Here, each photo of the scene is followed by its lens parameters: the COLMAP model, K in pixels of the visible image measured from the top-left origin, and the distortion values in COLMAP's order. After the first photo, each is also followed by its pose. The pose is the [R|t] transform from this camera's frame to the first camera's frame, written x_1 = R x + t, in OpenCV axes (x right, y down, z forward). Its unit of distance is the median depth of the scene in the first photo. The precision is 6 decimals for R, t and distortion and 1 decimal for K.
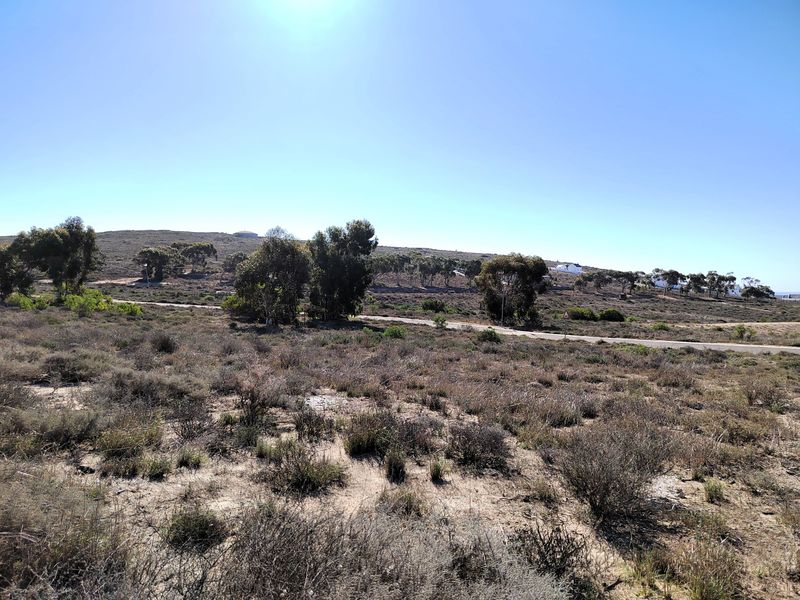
lens RADIAL K [[538.1, 0, 398.8], [0, 538.1, 303.9], [0, 0, 1]] dist [0.074151, -0.084907]
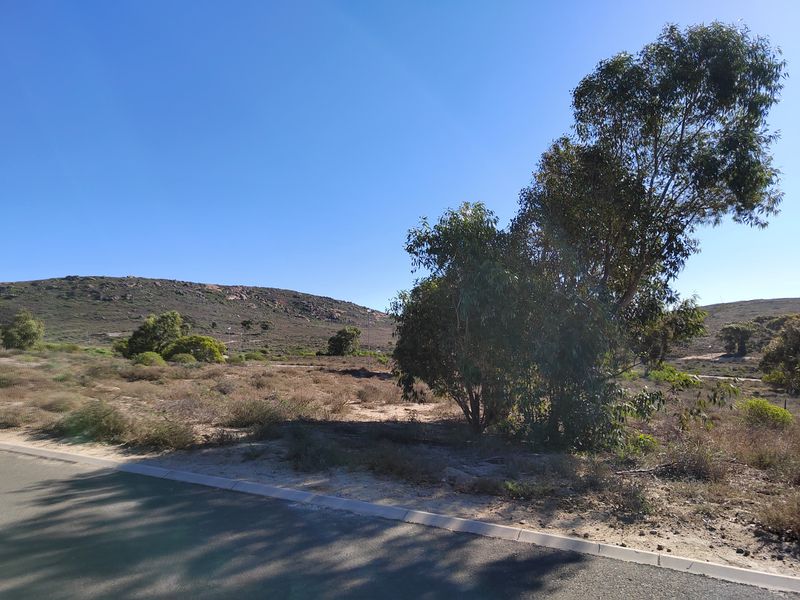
lens RADIAL K [[542.8, 0, 400.0], [0, 542.8, 300.0], [0, 0, 1]] dist [0.037769, -0.033713]
pose [[0.542865, -0.110929, -0.832462, 0.090113], [-0.007240, 0.990583, -0.136720, 0.000434], [0.839789, 0.080247, 0.536950, -0.123411]]
